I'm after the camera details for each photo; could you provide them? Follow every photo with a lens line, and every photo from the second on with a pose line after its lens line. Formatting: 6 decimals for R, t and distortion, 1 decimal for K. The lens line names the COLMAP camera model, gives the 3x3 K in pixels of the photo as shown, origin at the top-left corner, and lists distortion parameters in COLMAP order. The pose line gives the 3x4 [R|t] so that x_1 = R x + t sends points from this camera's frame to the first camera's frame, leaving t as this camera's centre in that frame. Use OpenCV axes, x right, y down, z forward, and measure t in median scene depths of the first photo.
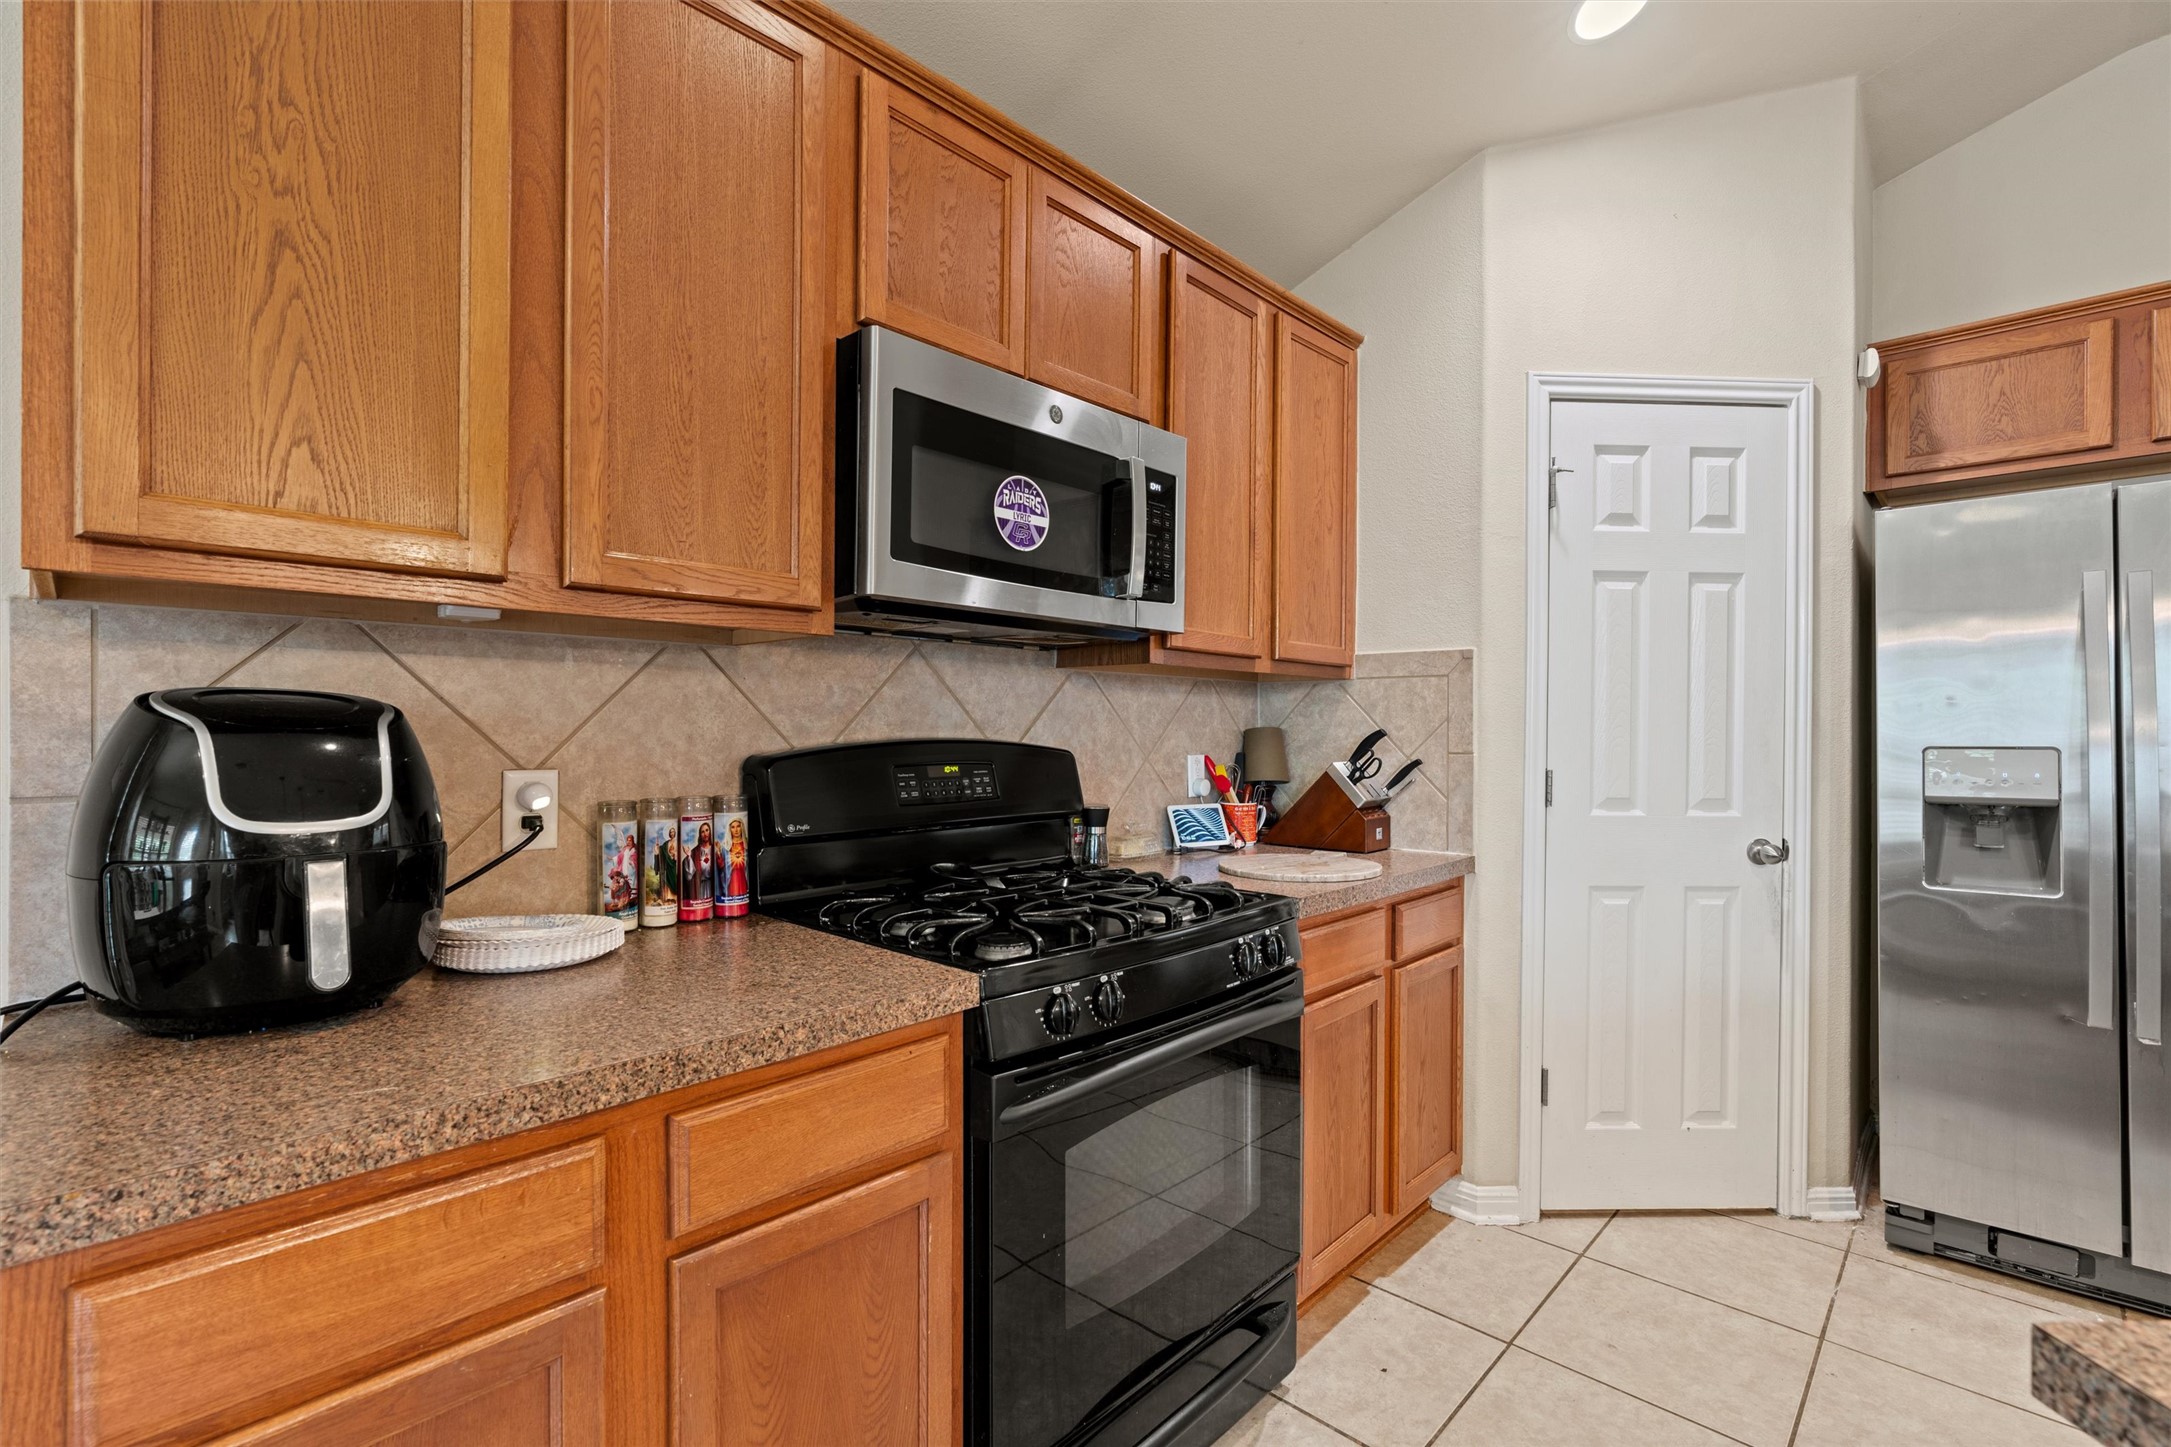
lens RADIAL K [[972.9, 0, 1084.1], [0, 972.9, 730.1], [0, 0, 1]] dist [-0.010818, 0.004062]
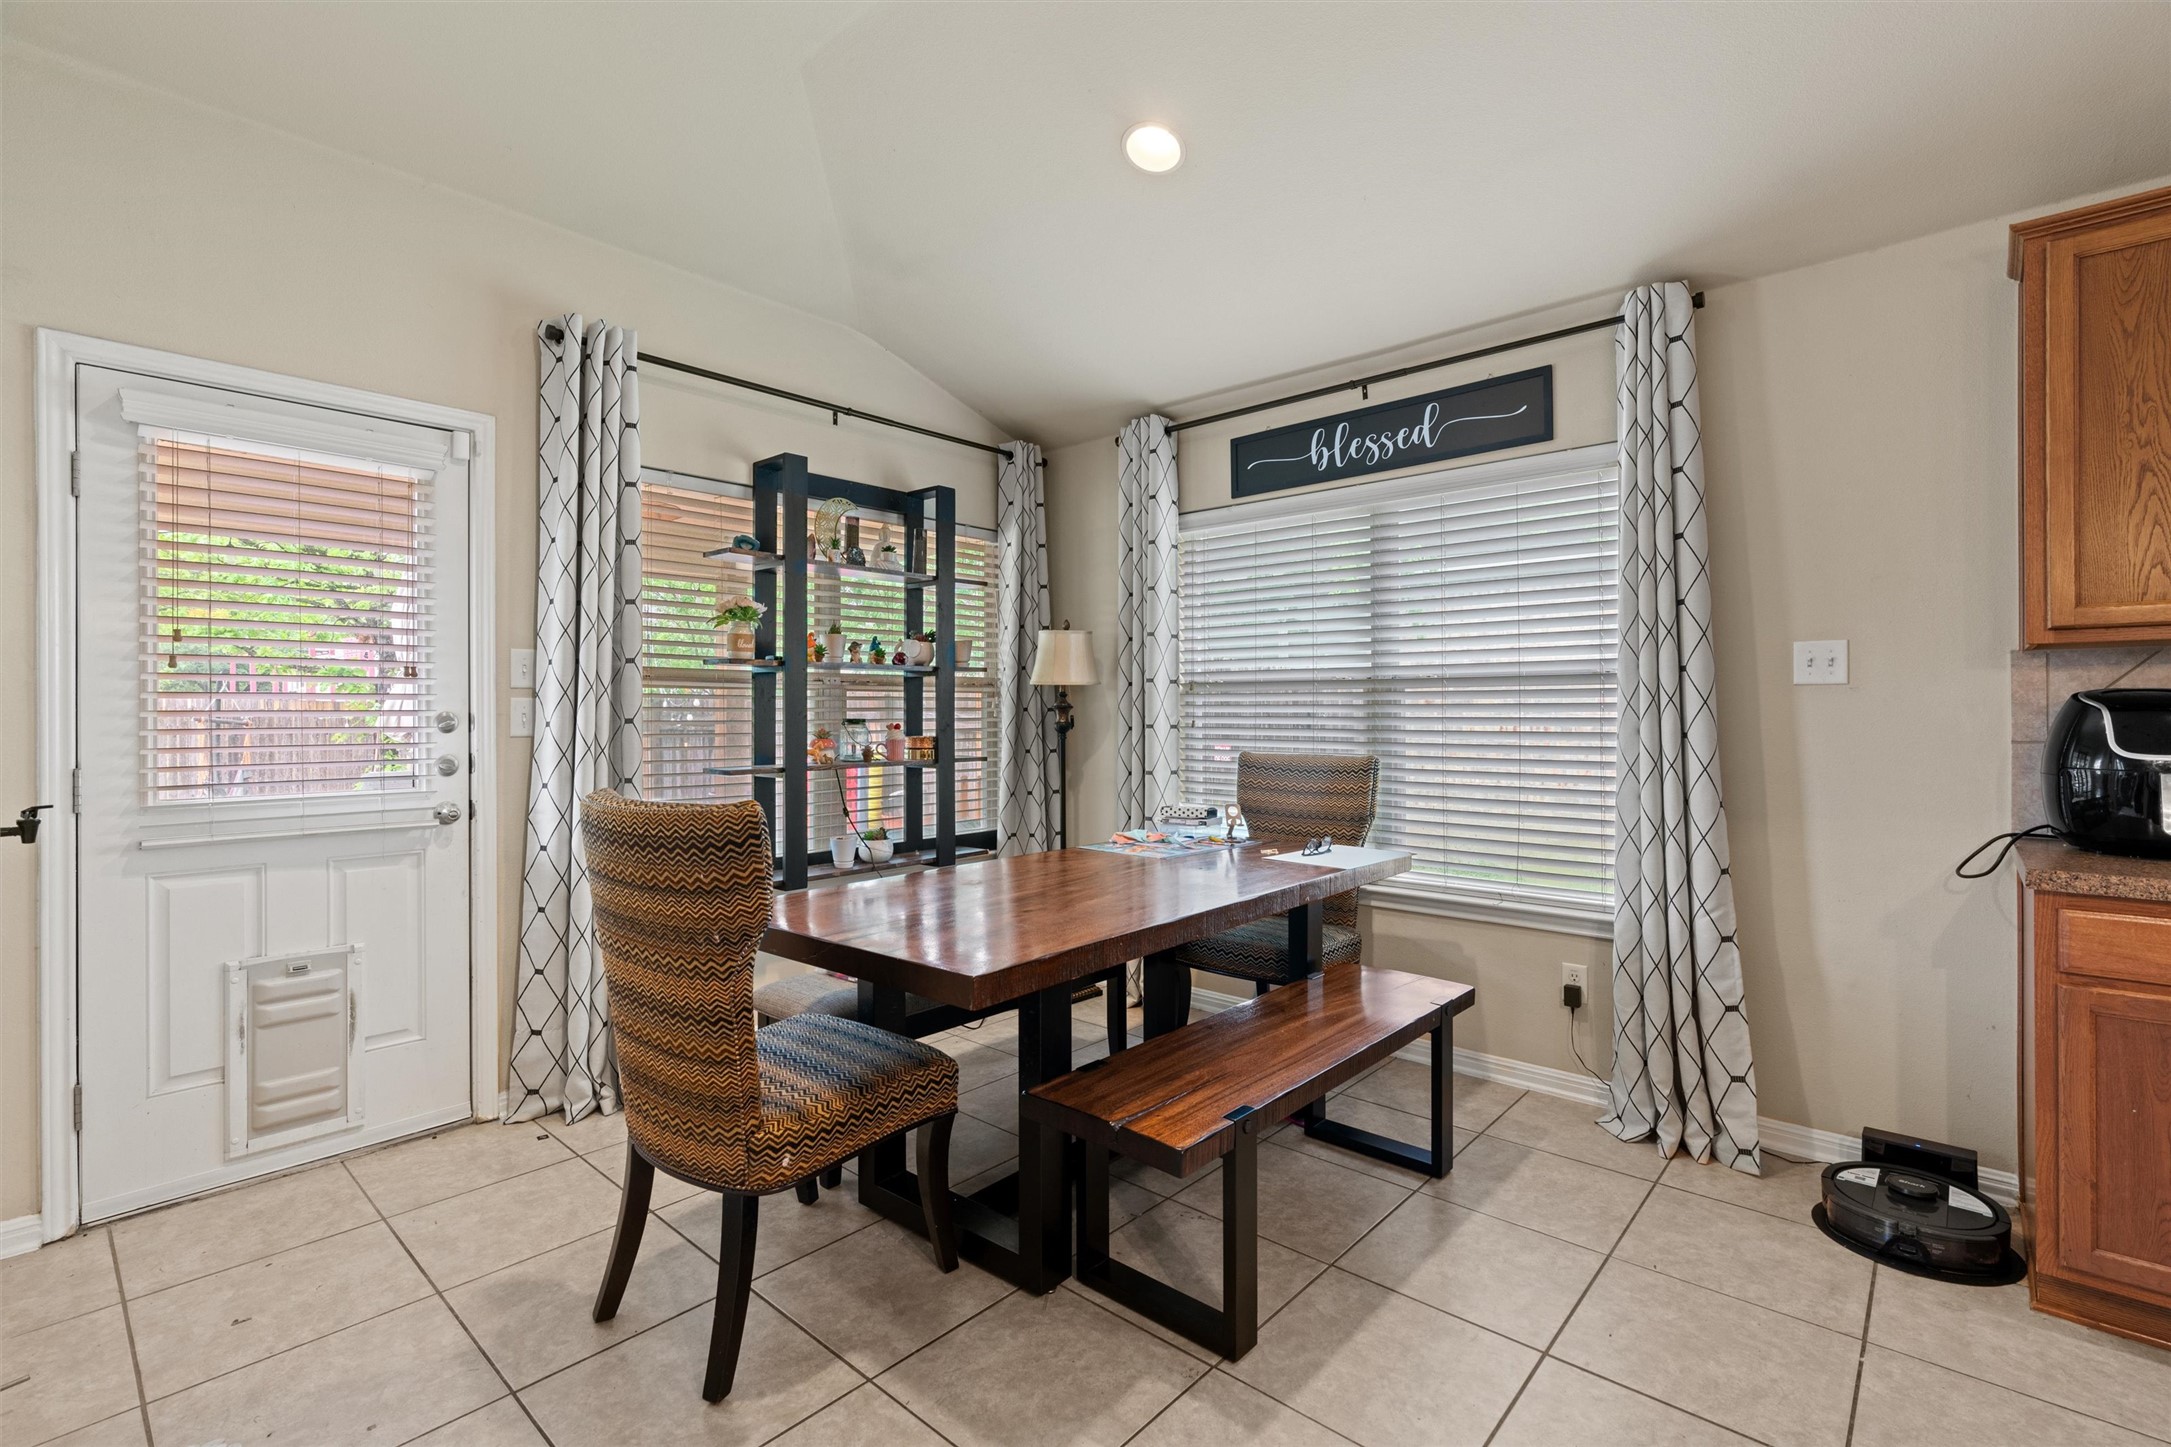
lens RADIAL K [[972.9, 0, 1100.8], [0, 972.9, 713.0], [0, 0, 1]] dist [-0.010818, 0.004062]
pose [[0.036375, -0.003575, -0.999332, 0.794262], [0.003695, 0.999987, -0.003443, 0.003605], [0.999331, -0.003567, 0.036388, -0.902072]]
